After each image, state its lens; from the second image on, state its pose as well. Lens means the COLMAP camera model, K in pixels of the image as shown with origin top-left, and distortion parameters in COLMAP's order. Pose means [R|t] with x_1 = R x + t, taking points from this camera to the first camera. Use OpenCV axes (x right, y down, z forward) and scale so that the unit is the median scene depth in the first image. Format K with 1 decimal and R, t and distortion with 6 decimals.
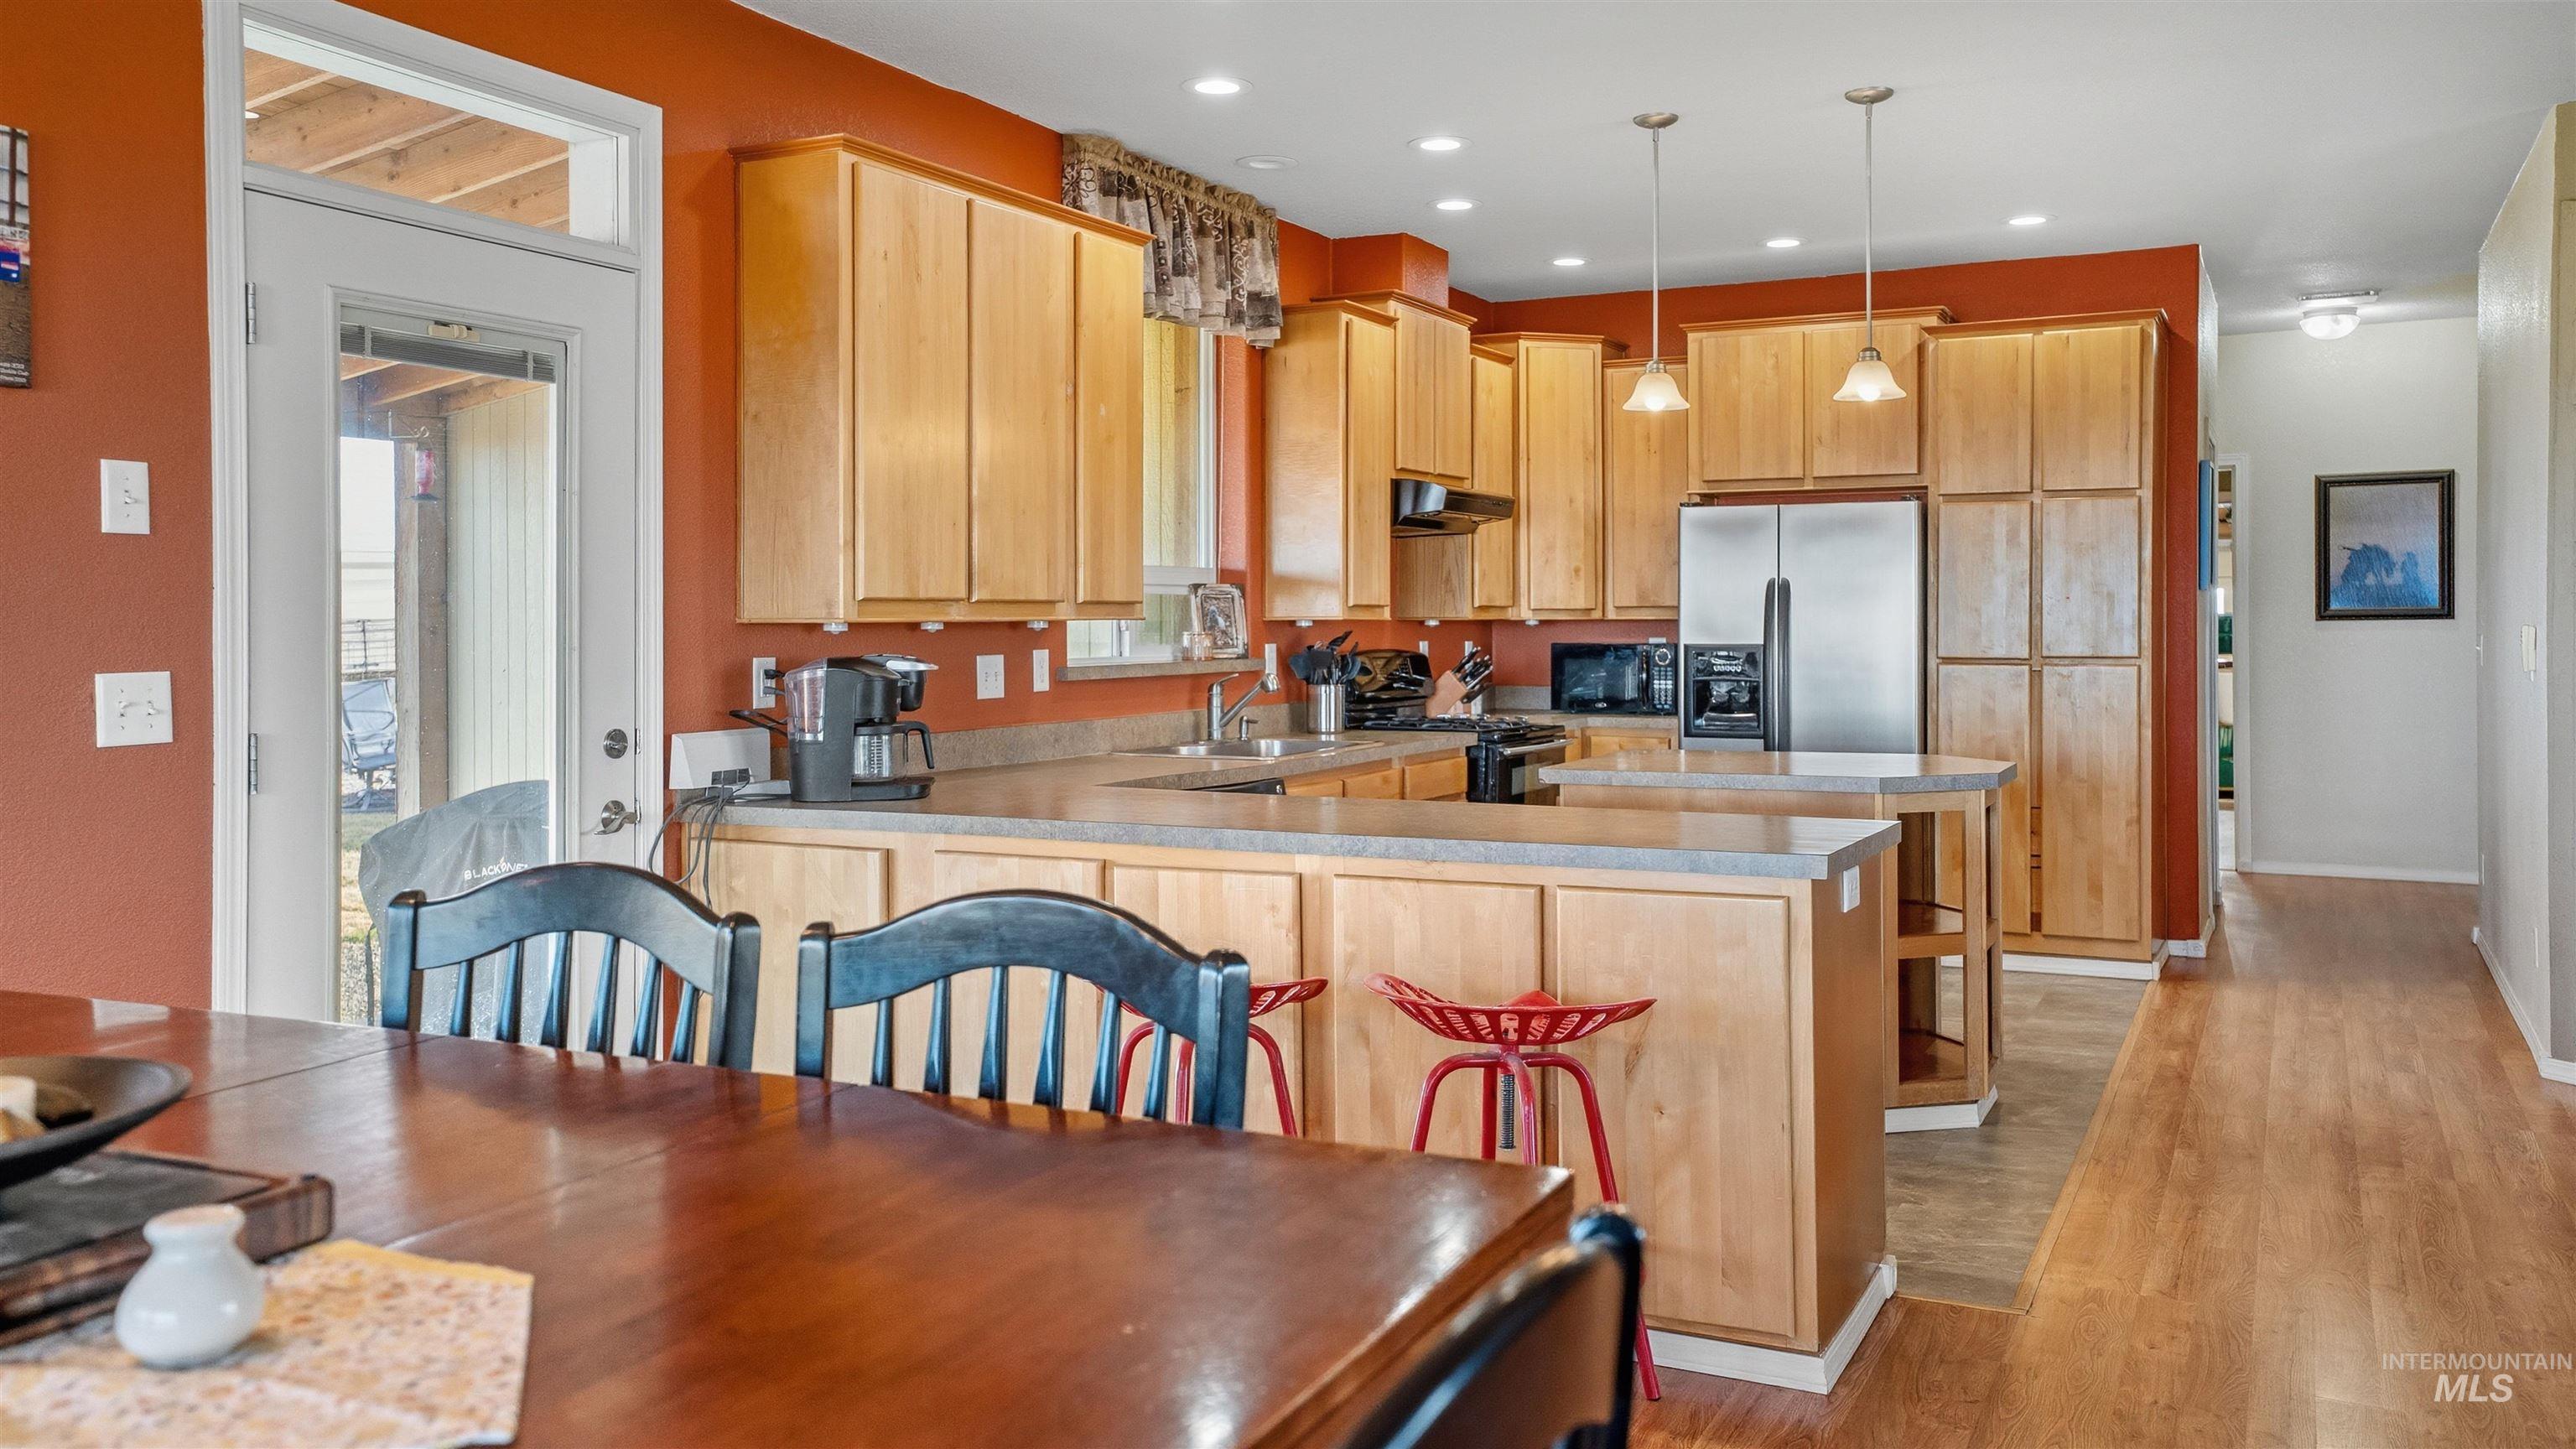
lens RADIAL K [[2019.4, 0, 1298.6], [0, 2019.4, 744.5], [0, 0, 1]] dist [0.056938, 0.011744]
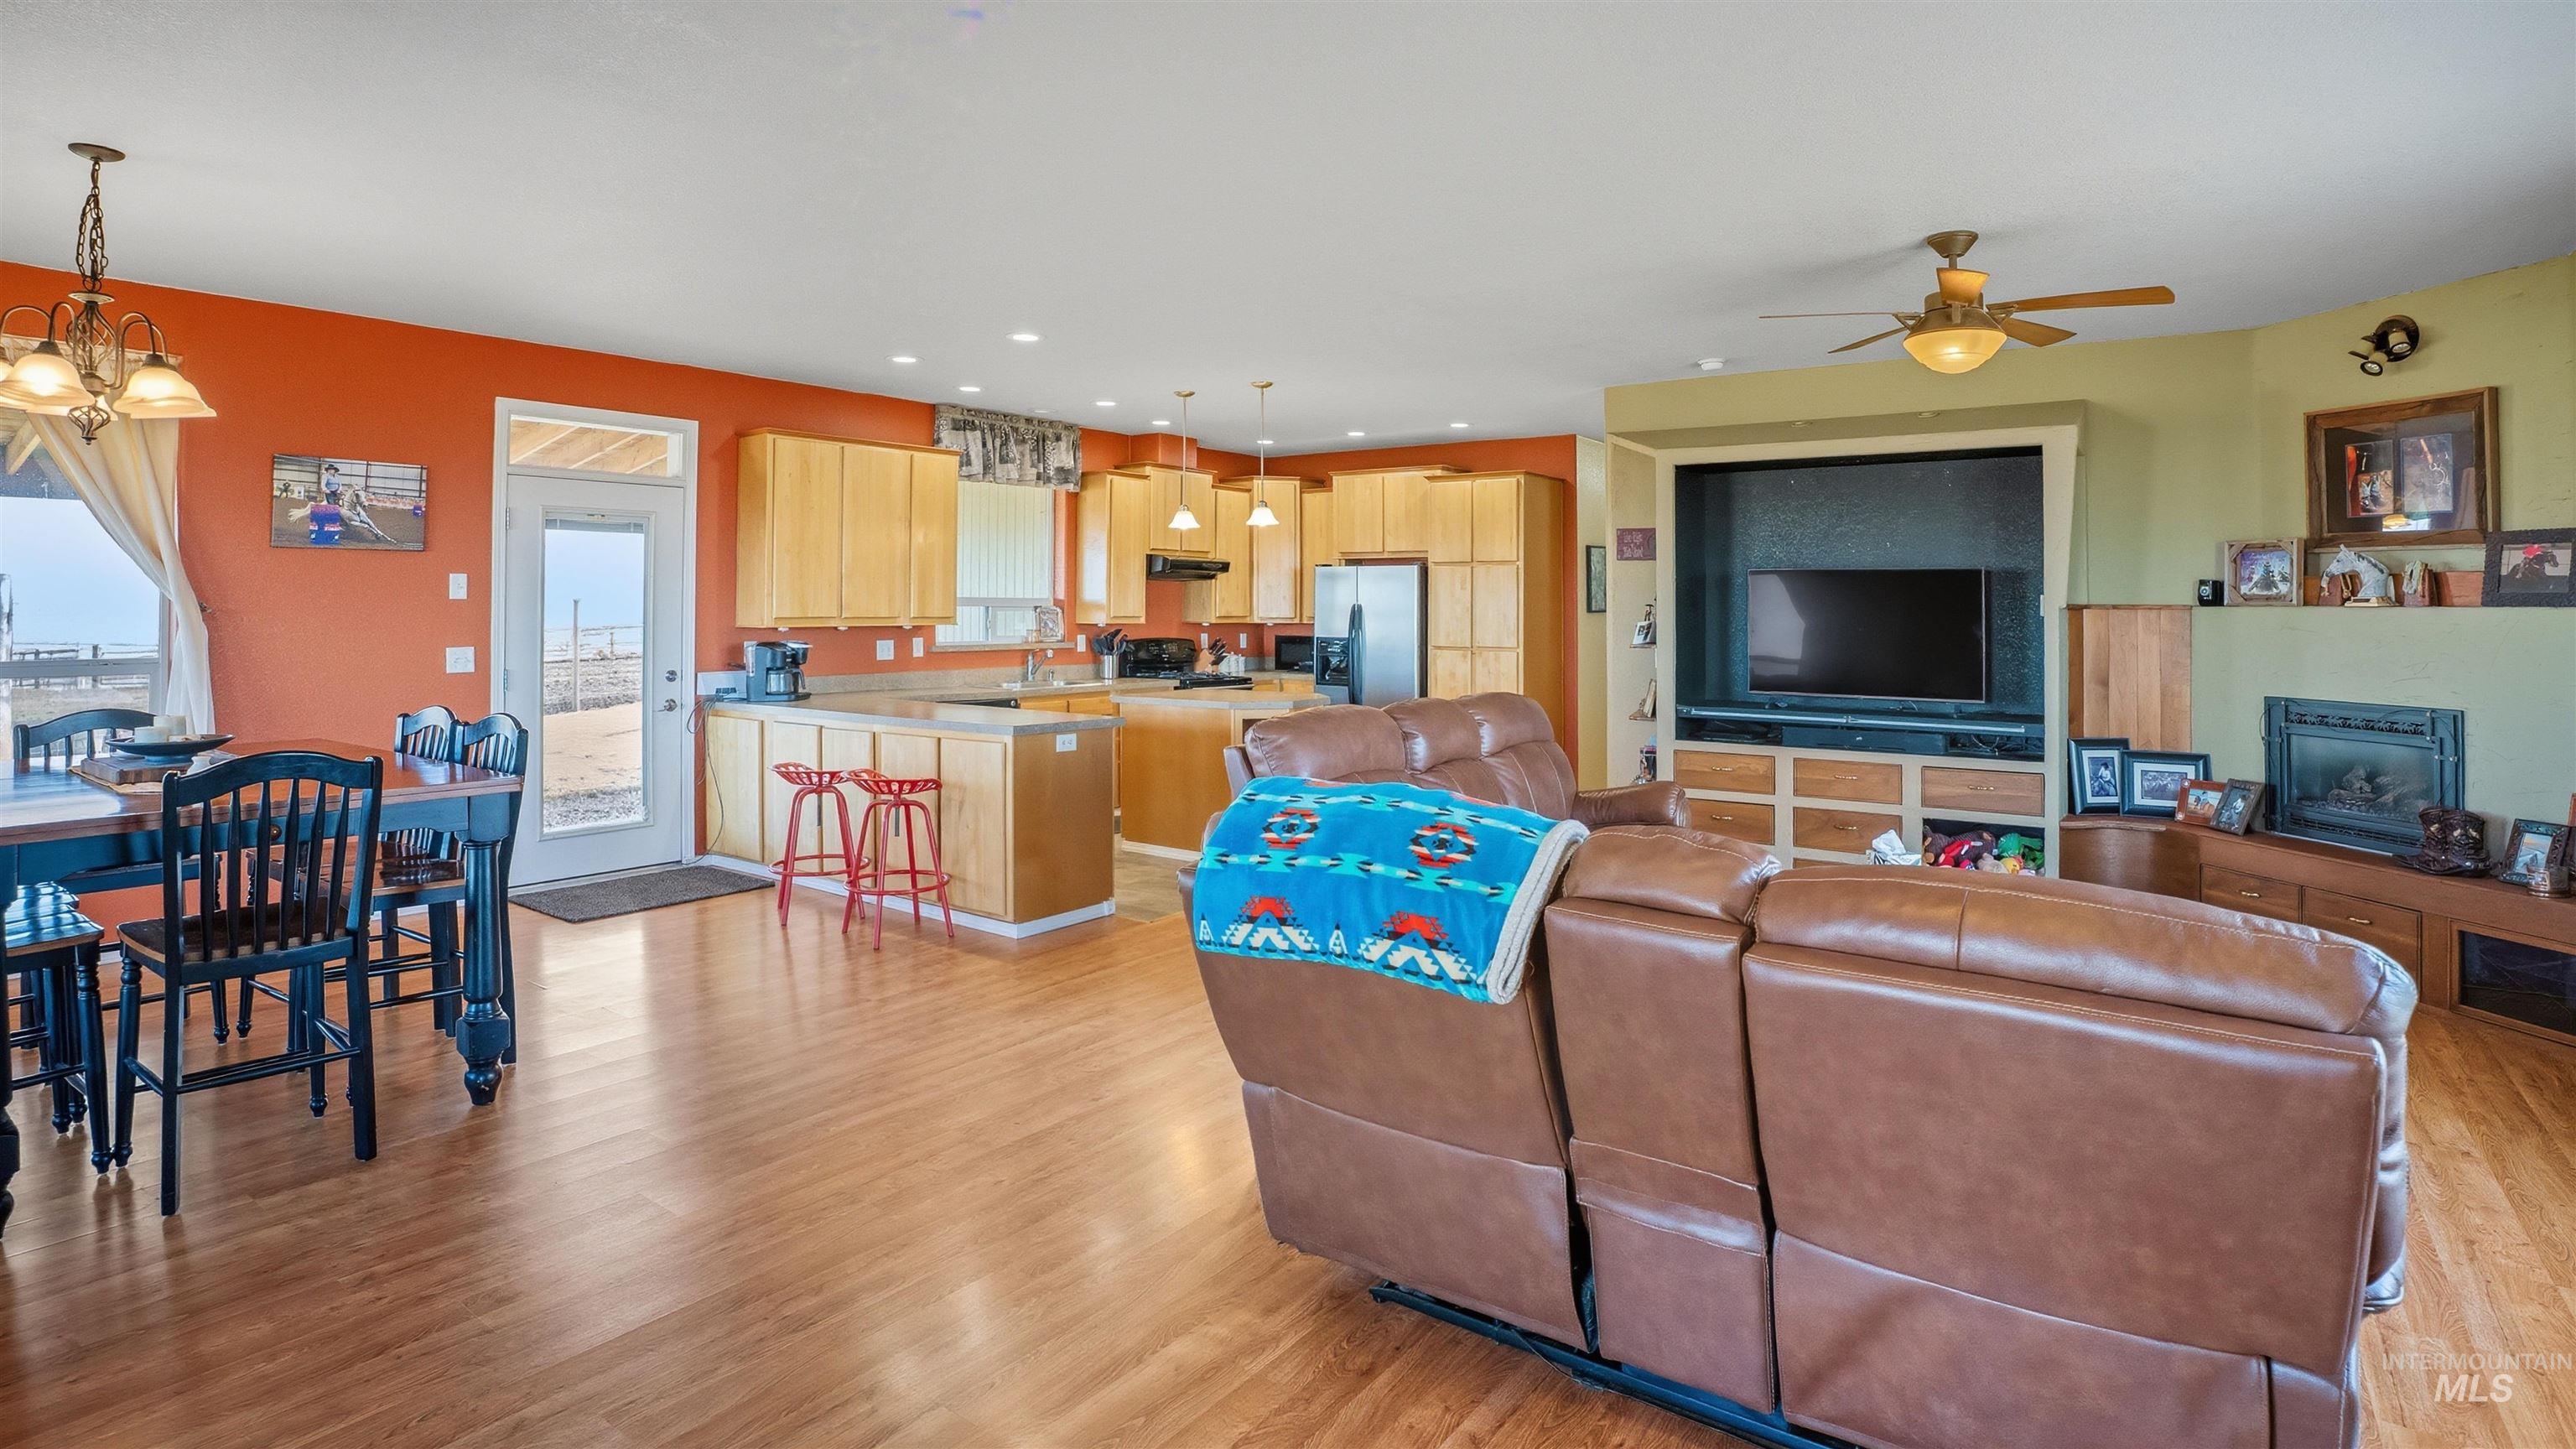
lens RADIAL K [[1315.0, 0, 1288.0], [0, 1315.0, 701.1], [0, 0, 1]] dist [-0.041525, -0.000892]
pose [[0.985334, 0.021745, -0.169246, 0.438336], [-0.020276, 0.999740, 0.010405, -0.000847], [0.169429, -0.006821, 0.985519, -0.289368]]
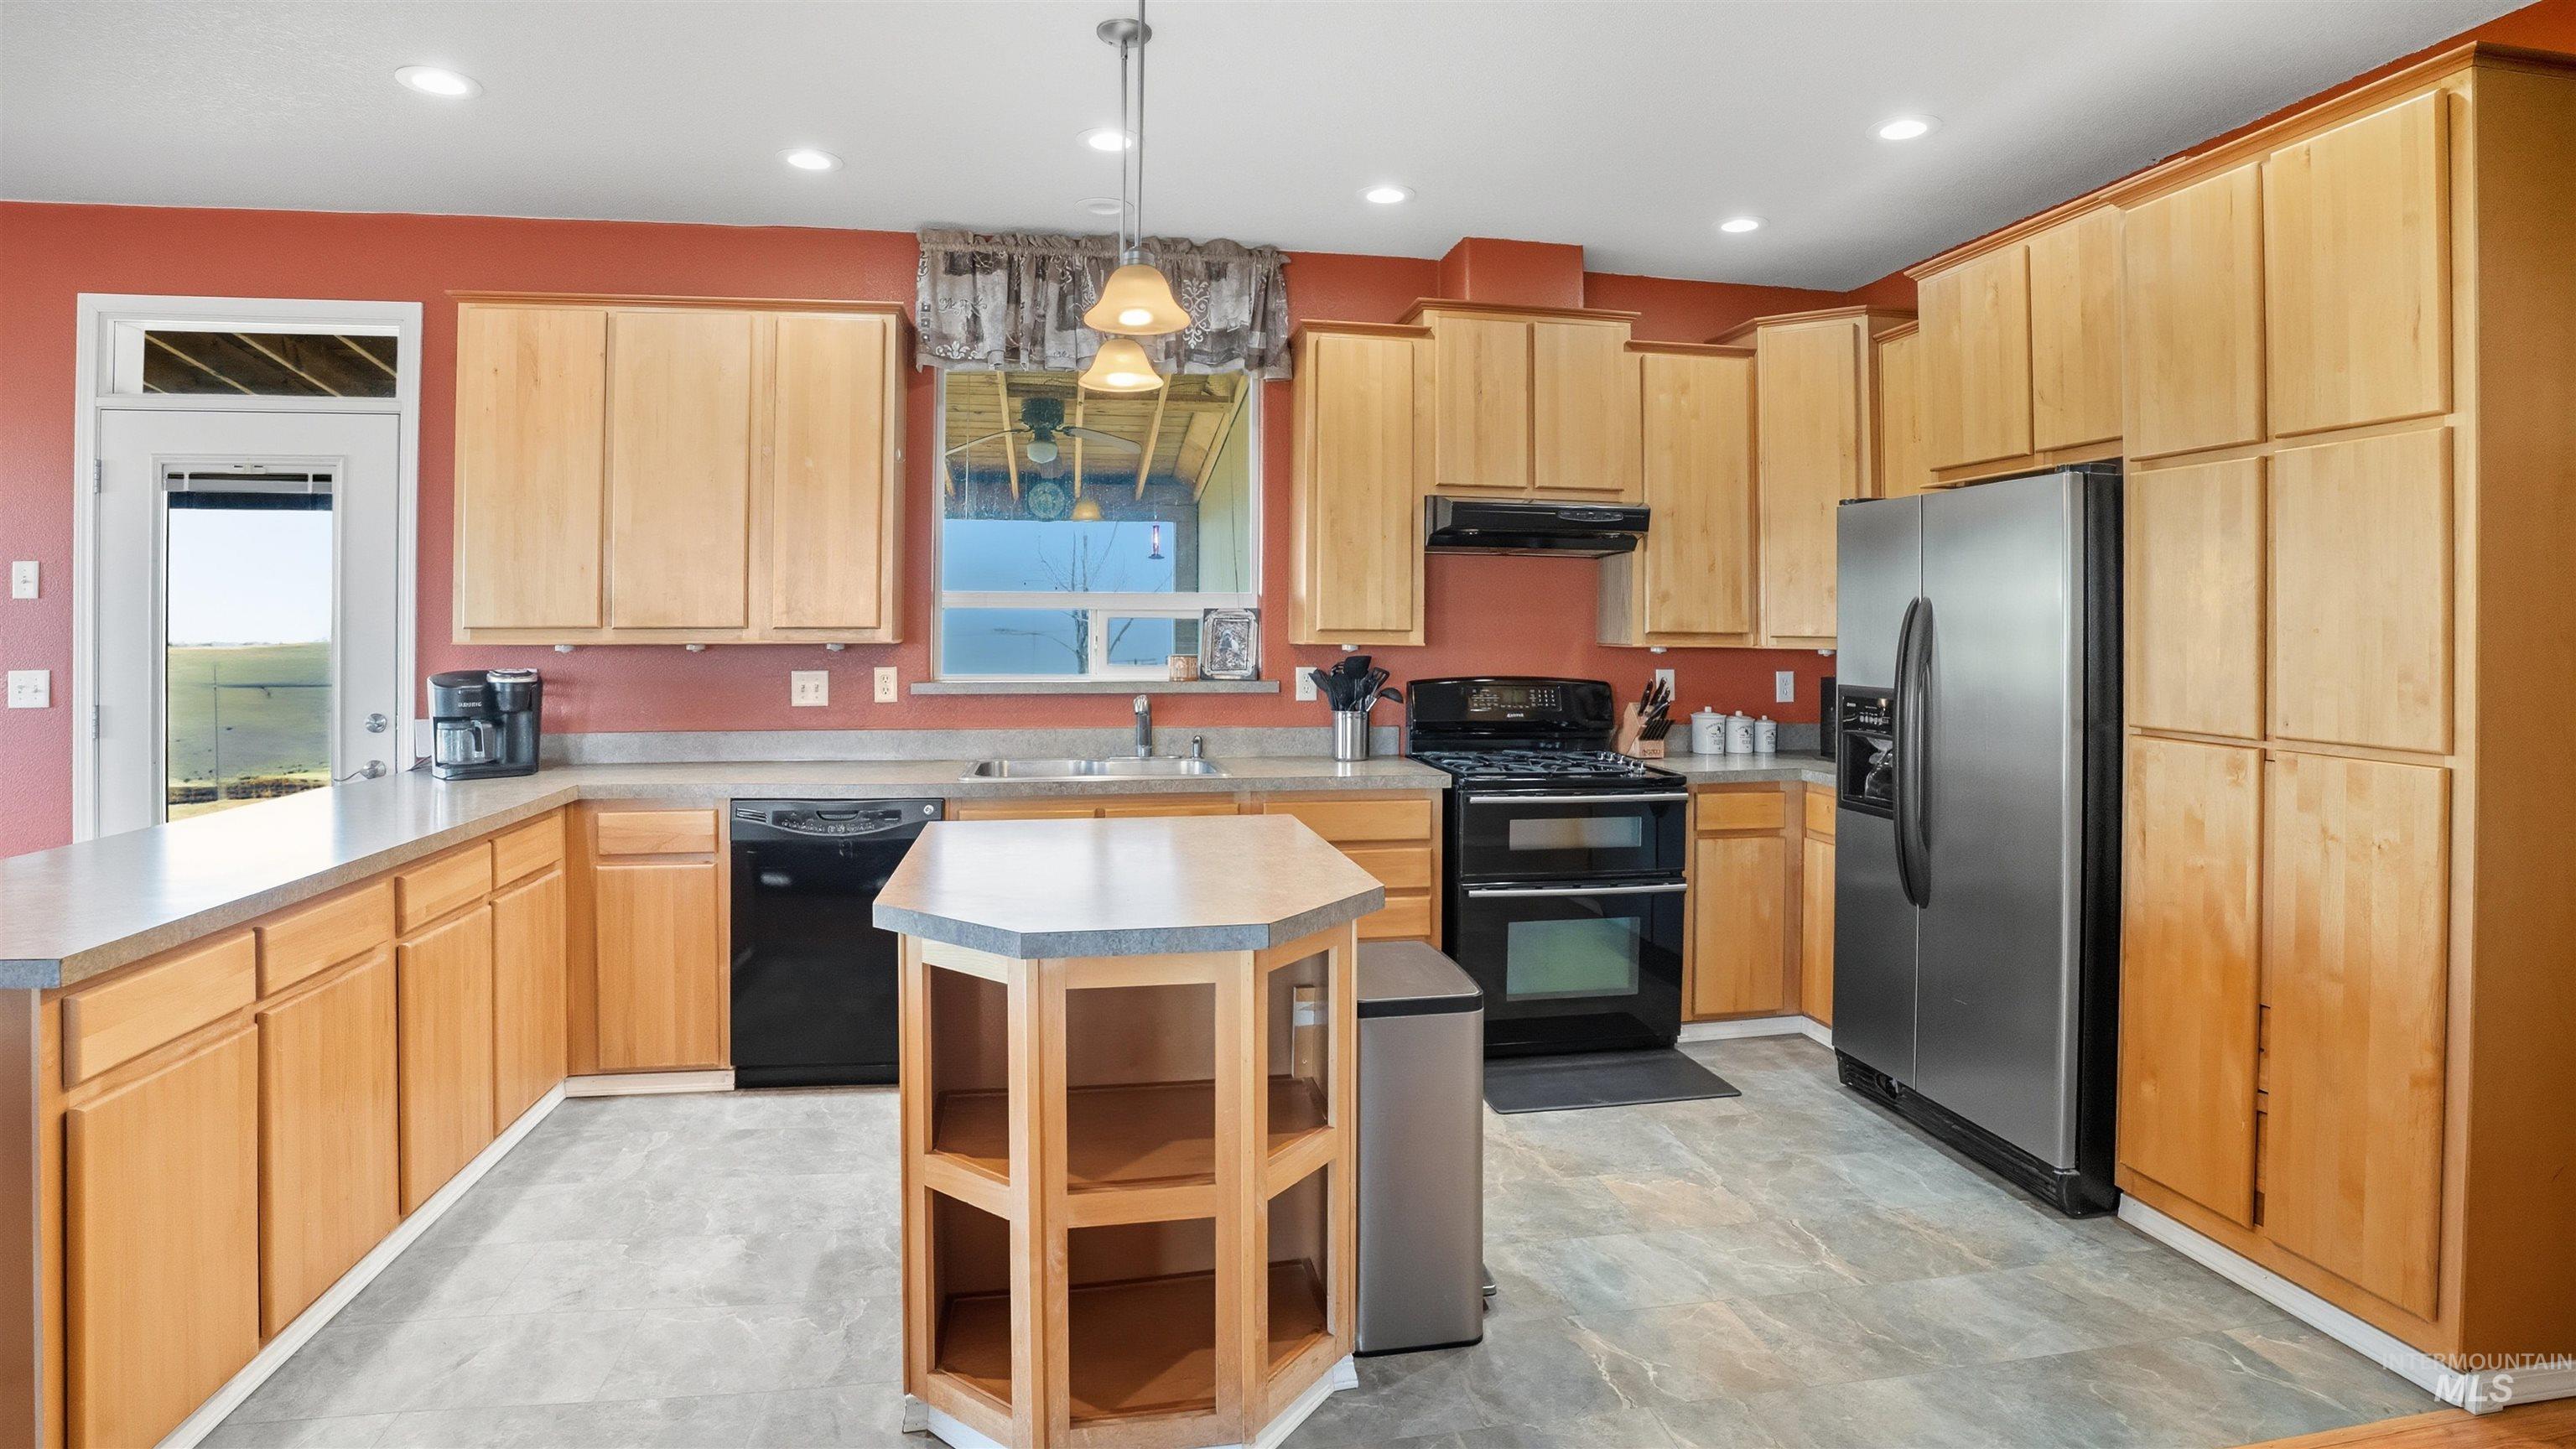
lens RADIAL K [[1236.3, 0, 1288.7], [0, 1236.3, 679.5], [0, 0, 1]] dist [-0.049712, 0.001190]
pose [[0.593980, 0.039434, -0.803513, 0.508900], [-0.056218, 0.998391, 0.007440, -0.050298], [0.802513, 0.040753, 0.595241, 0.651015]]
